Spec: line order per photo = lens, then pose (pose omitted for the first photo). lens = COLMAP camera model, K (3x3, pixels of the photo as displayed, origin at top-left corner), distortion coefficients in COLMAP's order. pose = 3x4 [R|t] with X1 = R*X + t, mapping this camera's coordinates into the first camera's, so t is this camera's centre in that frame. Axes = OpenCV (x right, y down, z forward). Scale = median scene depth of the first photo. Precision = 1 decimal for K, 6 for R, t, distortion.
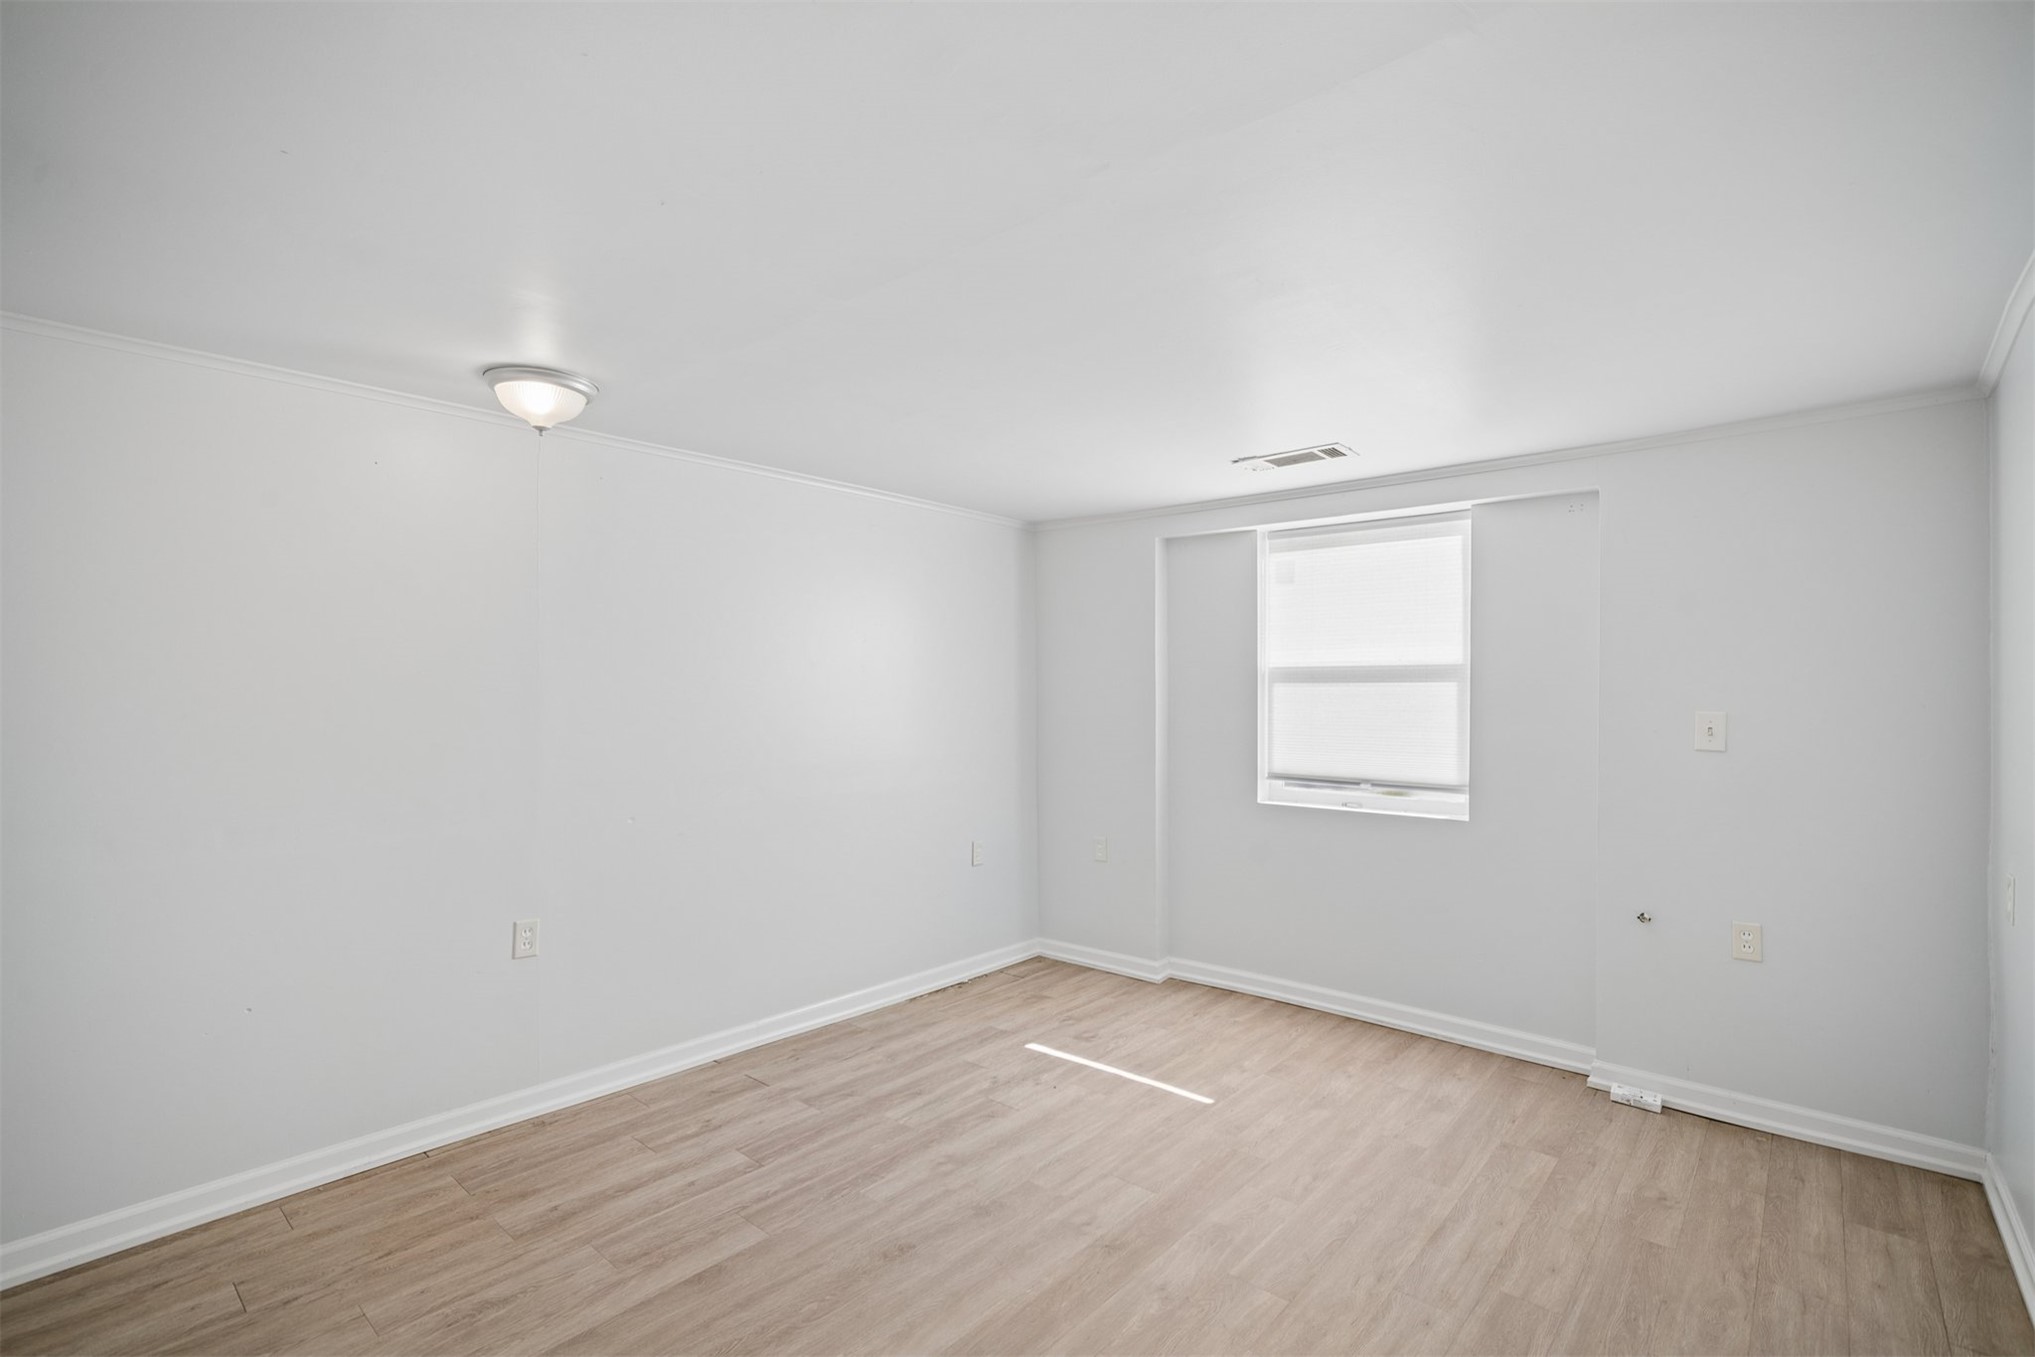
lens RADIAL K [[936.7, 0, 1022.5], [0, 936.7, 684.9], [0, 0, 1]] dist [0.003284, 0.001713]
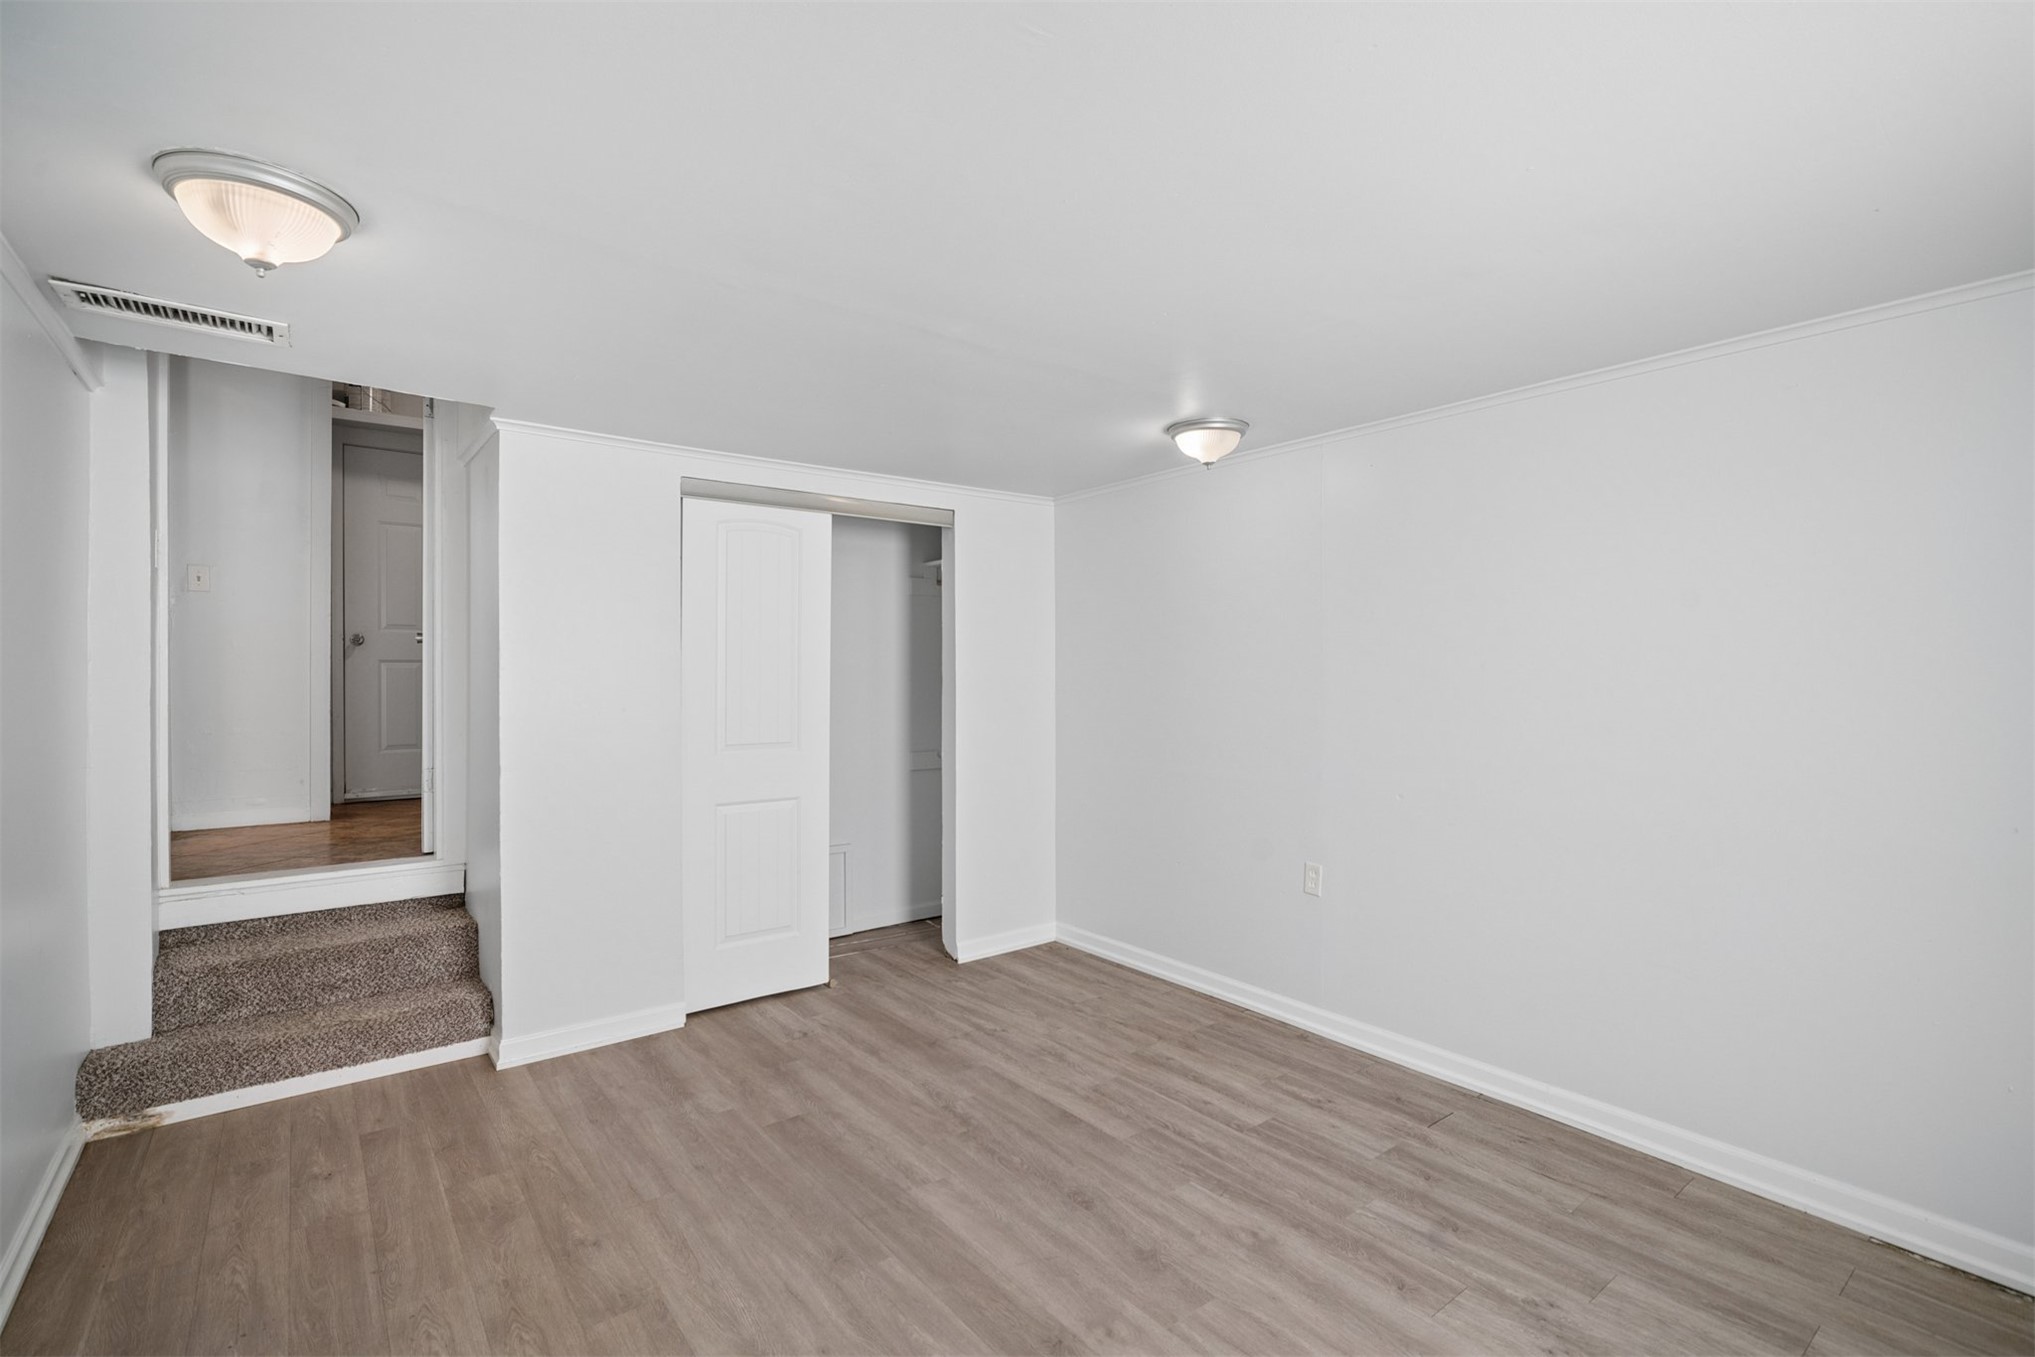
lens RADIAL K [[936.7, 0, 1022.3], [0, 936.7, 675.7], [0, 0, 1]] dist [0.003284, 0.001713]
pose [[-0.187838, 0.000040, -0.982200, 0.724489], [0.008224, 0.999965, -0.001532, 0.016574], [0.982166, -0.008365, -0.187832, 0.908307]]
